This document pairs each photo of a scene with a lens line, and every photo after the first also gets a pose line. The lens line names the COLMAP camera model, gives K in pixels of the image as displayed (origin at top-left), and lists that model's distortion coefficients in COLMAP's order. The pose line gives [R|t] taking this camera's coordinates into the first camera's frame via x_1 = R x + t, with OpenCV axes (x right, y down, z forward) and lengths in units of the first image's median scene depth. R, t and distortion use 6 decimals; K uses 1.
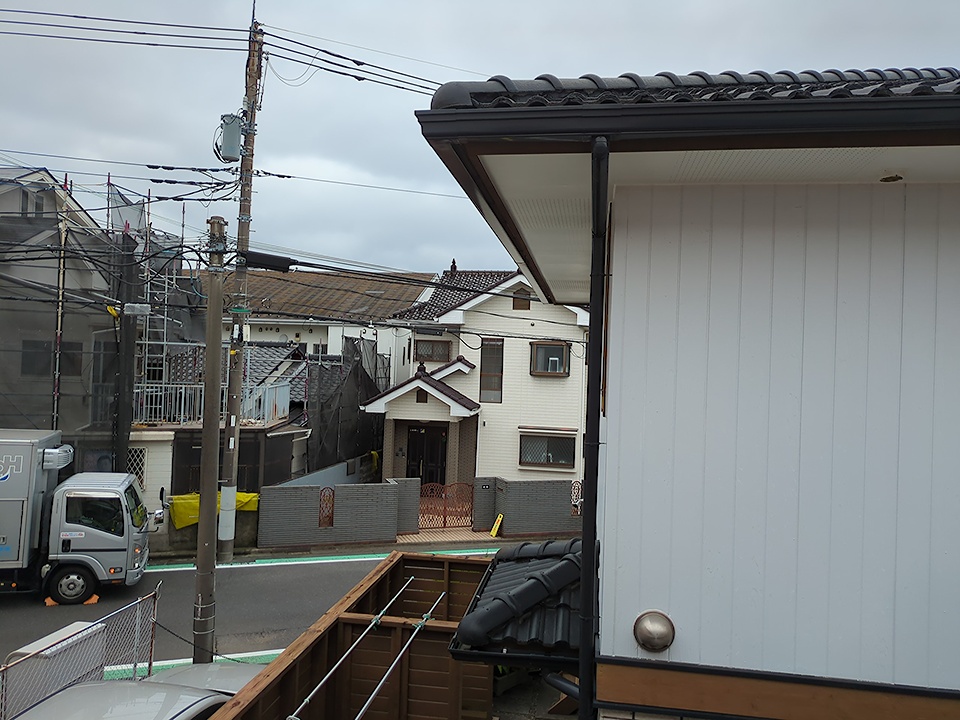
lens RADIAL K [[720.2, 0, 481.1], [0, 720.2, 355.3], [0, 0, 1]] dist [0.020562, -0.008446]
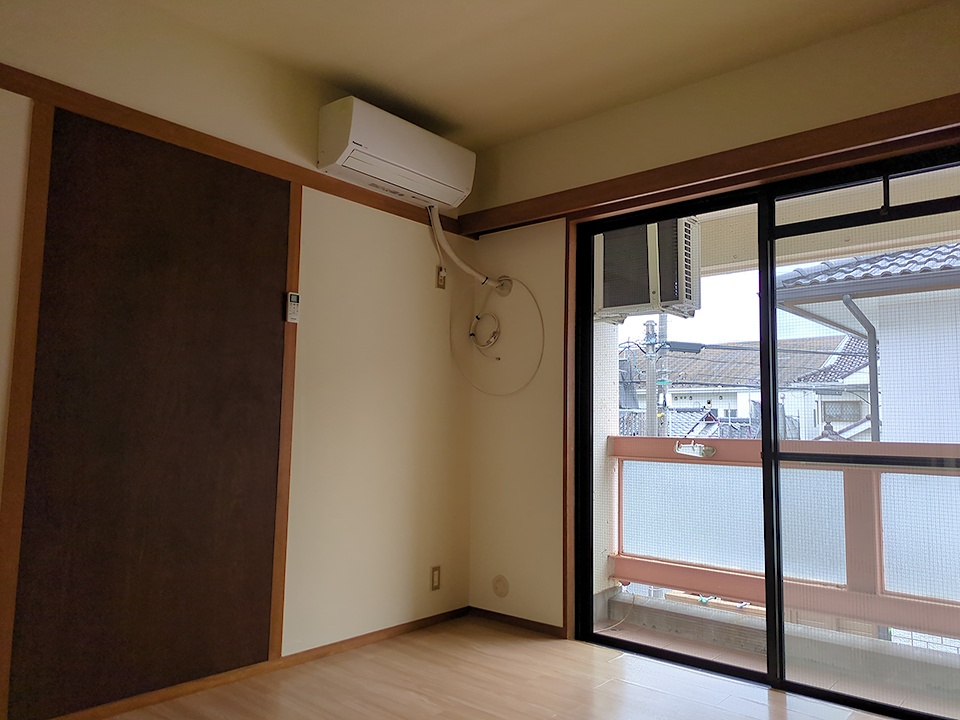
lens RADIAL K [[720.2, 0, 492.1], [0, 720.2, 350.0], [0, 0, 1]] dist [0.020562, -0.008446]
pose [[0.857061, -0.077607, -0.509336, 0.044149], [0.024510, 0.993612, -0.110153, 0.009810], [0.514631, 0.081924, 0.853489, -0.178120]]
